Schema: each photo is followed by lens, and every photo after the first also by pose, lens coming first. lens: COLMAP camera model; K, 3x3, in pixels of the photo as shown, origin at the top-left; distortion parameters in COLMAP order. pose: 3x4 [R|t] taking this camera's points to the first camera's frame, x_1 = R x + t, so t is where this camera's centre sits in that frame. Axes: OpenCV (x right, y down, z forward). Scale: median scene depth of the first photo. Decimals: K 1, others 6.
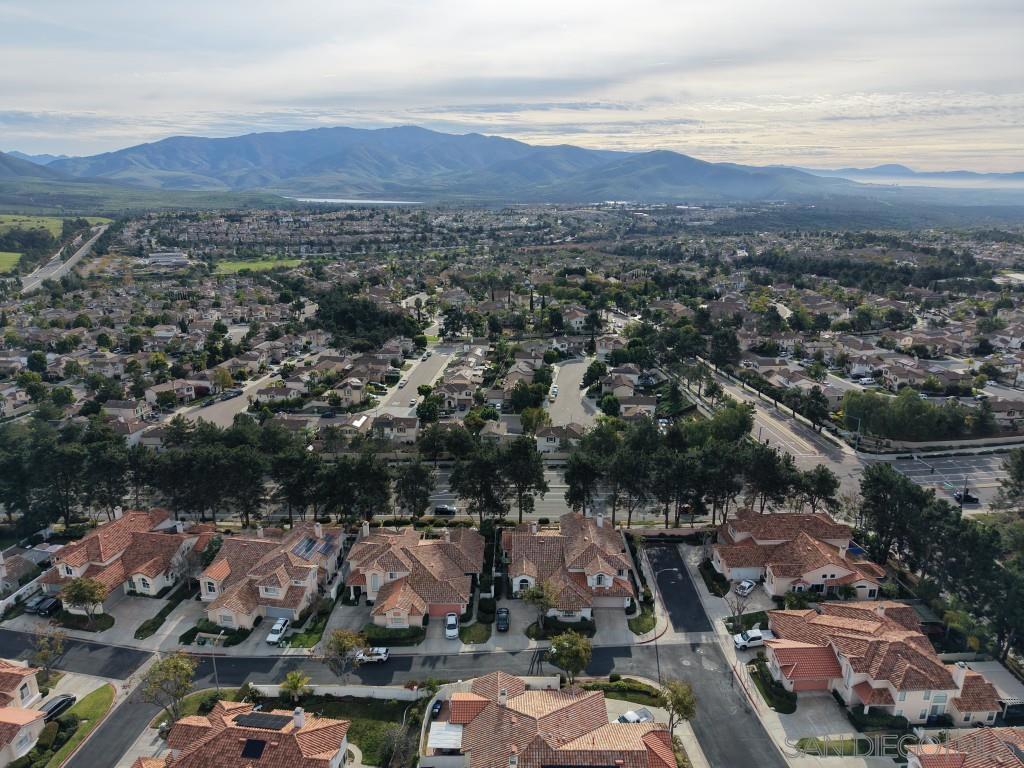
lens RADIAL K [[685.8, 0, 515.2], [0, 685.8, 384.1], [0, 0, 1]] dist [0.036038, -0.036067]
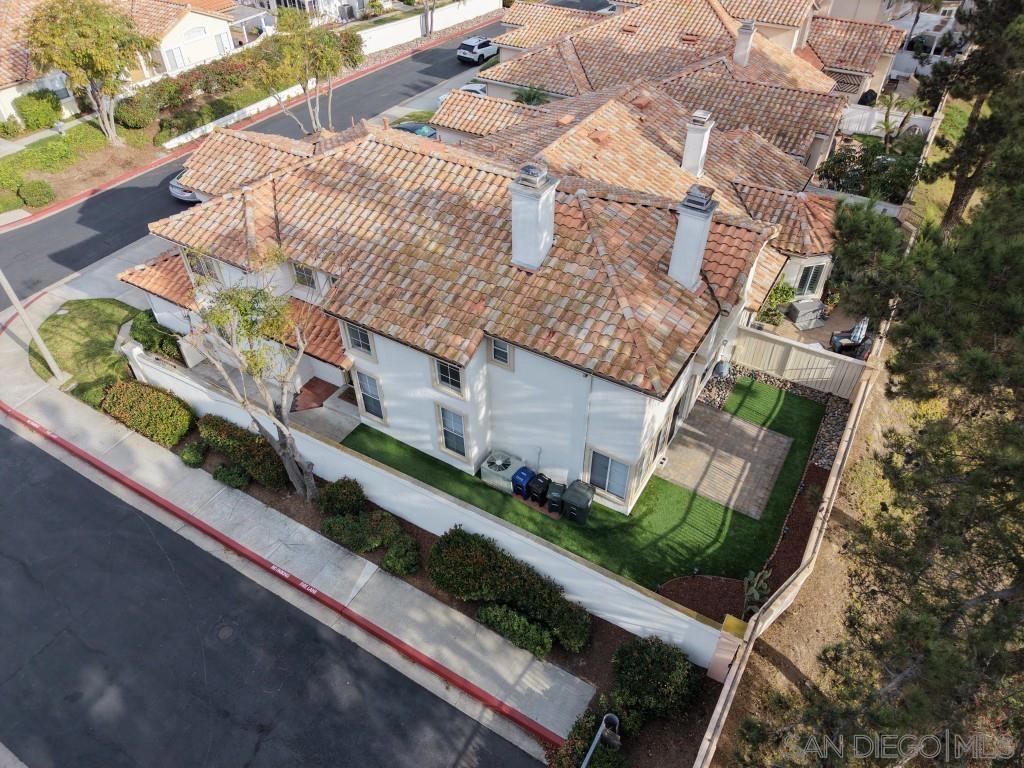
lens RADIAL K [[685.8, 0, 512.6], [0, 685.8, 385.3], [0, 0, 1]] dist [0.036038, -0.036067]
pose [[-0.520404, 0.568159, -0.637476, 0.263280], [-0.241369, 0.618214, 0.748033, 0.119460], [0.819097, 0.543146, -0.184585, 1.132247]]
